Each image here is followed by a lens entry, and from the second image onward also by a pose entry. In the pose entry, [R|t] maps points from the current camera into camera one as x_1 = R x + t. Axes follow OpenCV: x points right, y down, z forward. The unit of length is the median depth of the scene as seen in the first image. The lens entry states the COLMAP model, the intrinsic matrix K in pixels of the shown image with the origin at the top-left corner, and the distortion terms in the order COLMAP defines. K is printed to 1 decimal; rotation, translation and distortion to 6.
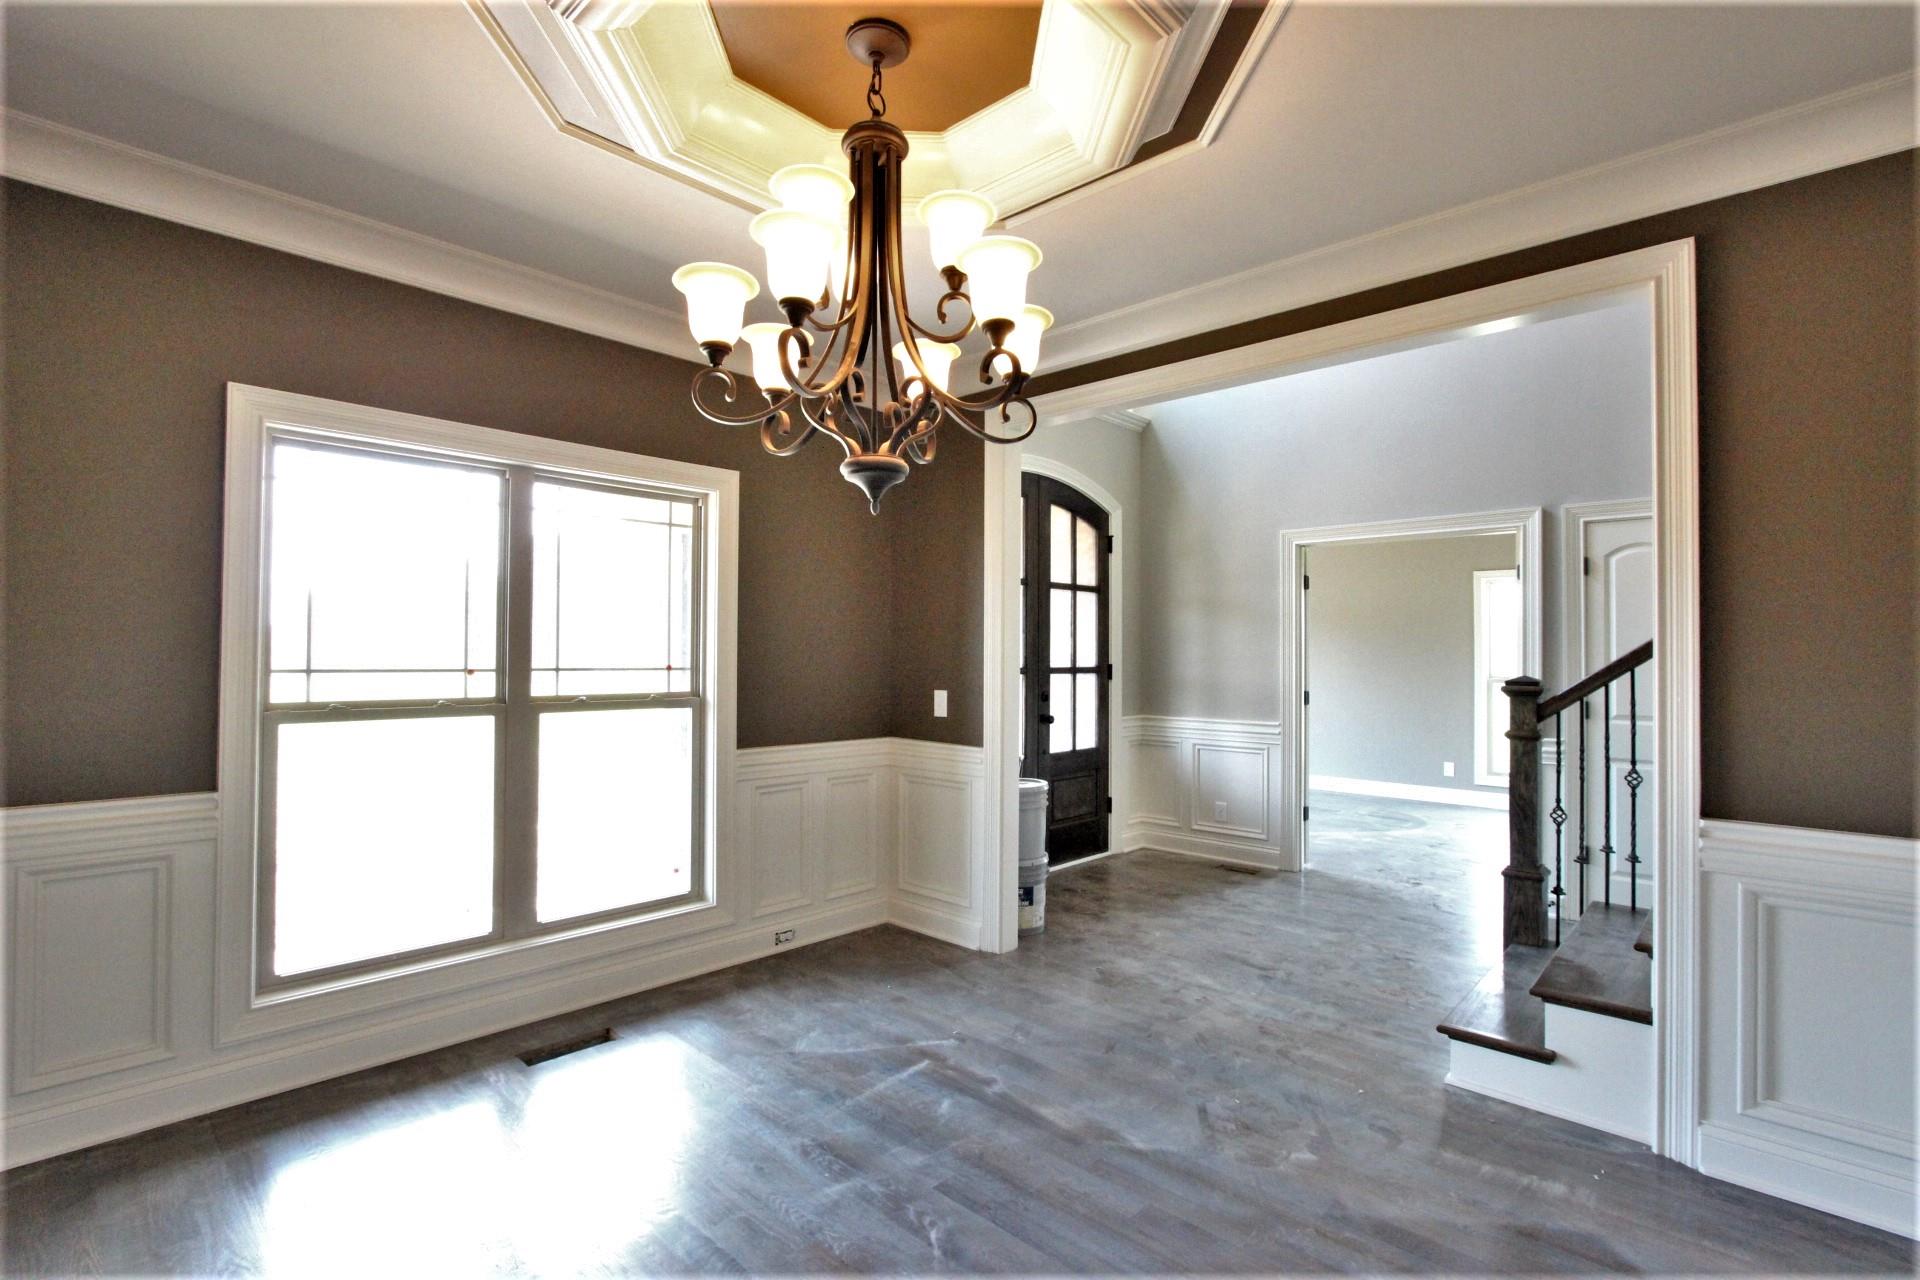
lens RADIAL K [[887.9, 0, 956.7], [0, 887.9, 639.3], [0, 0, 1]] dist [-0.021557, 0.004565]
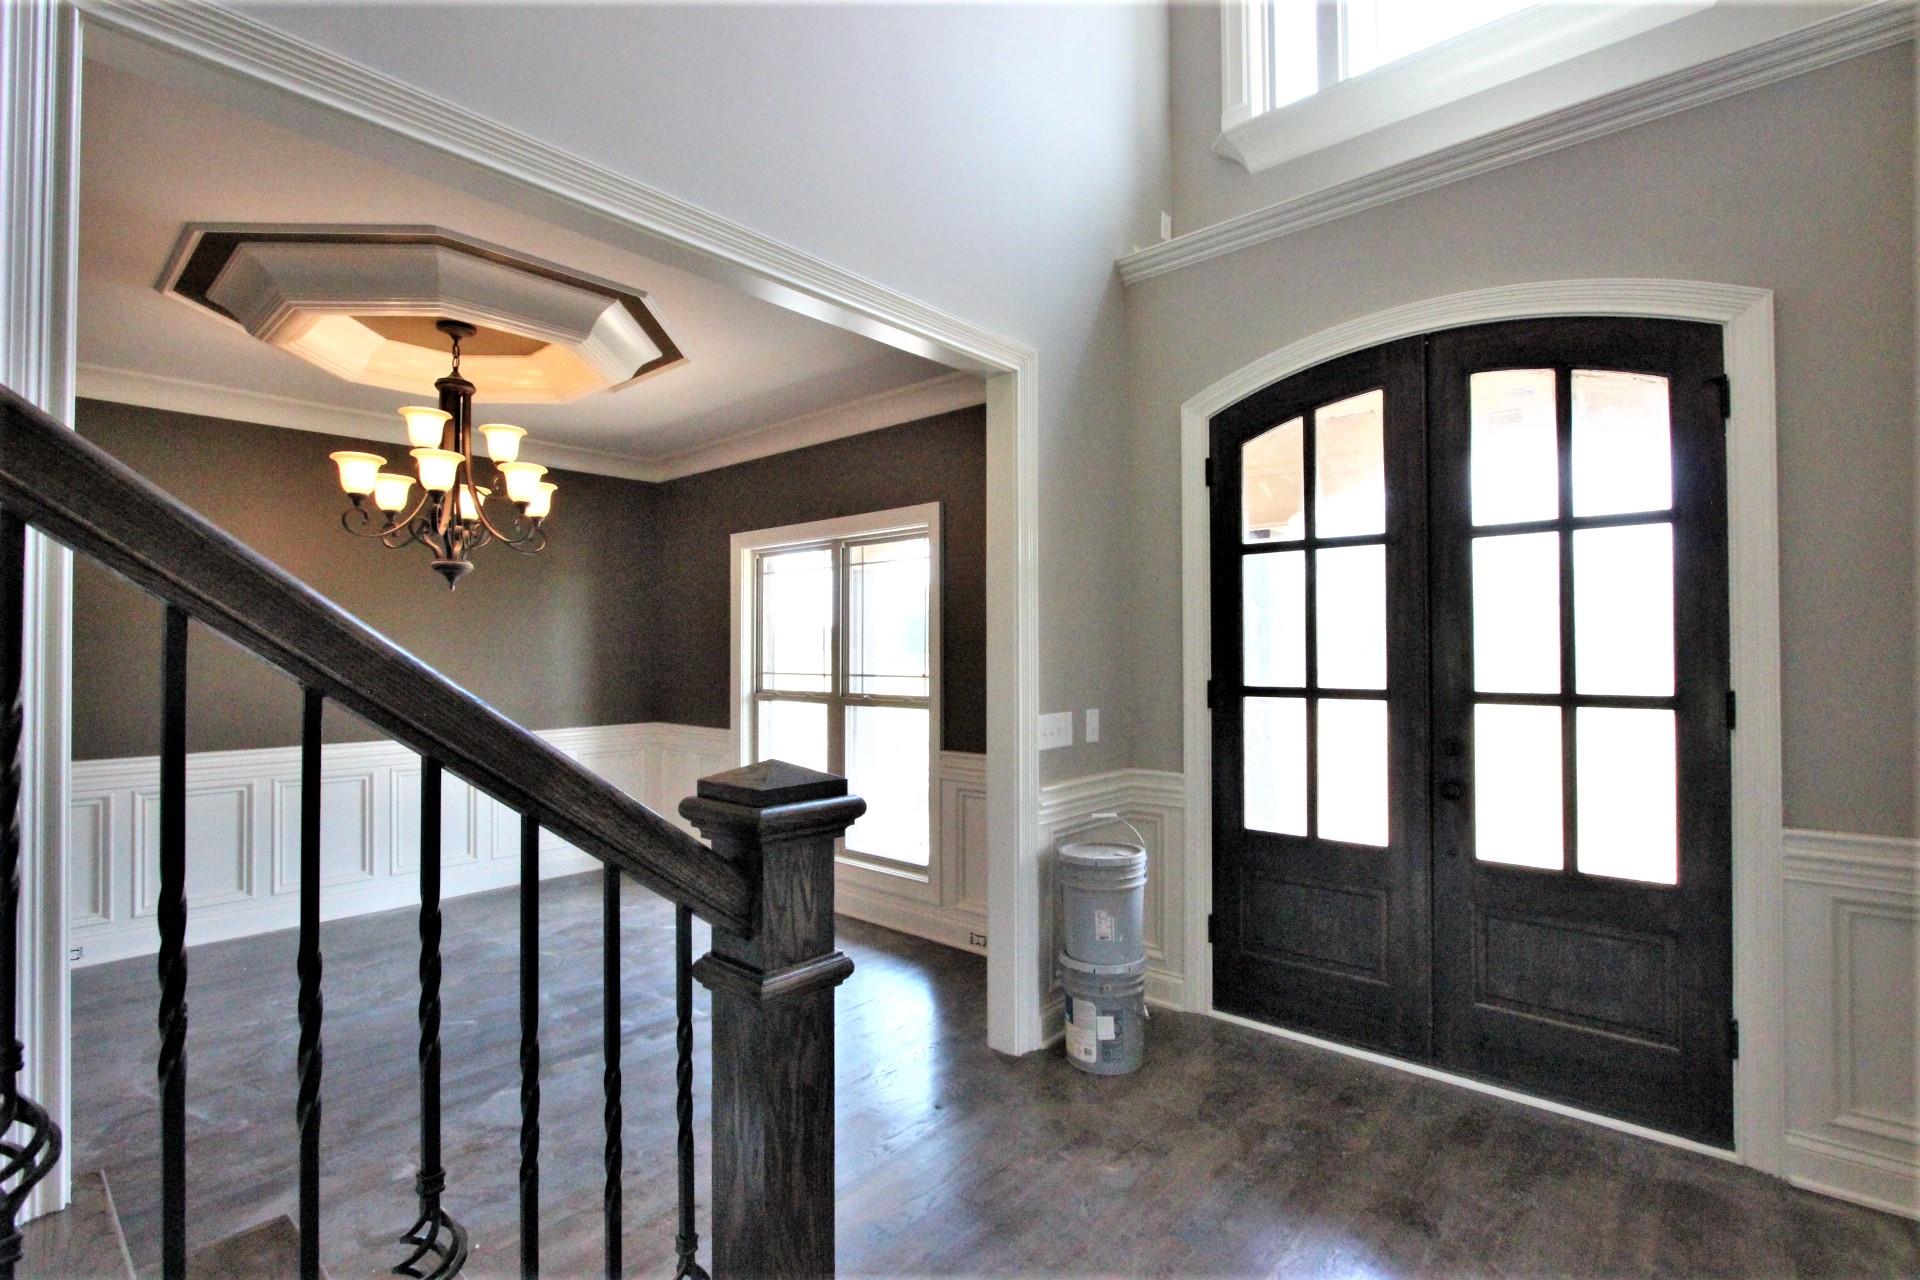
lens RADIAL K [[887.9, 0, 956.7], [0, 887.9, 639.3], [0, 0, 1]] dist [-0.021557, 0.004565]
pose [[0.024878, -0.025489, -0.999365, 0.595670], [0.016276, 0.999553, -0.025089, 0.009404], [0.999558, -0.015641, 0.025281, 0.669511]]
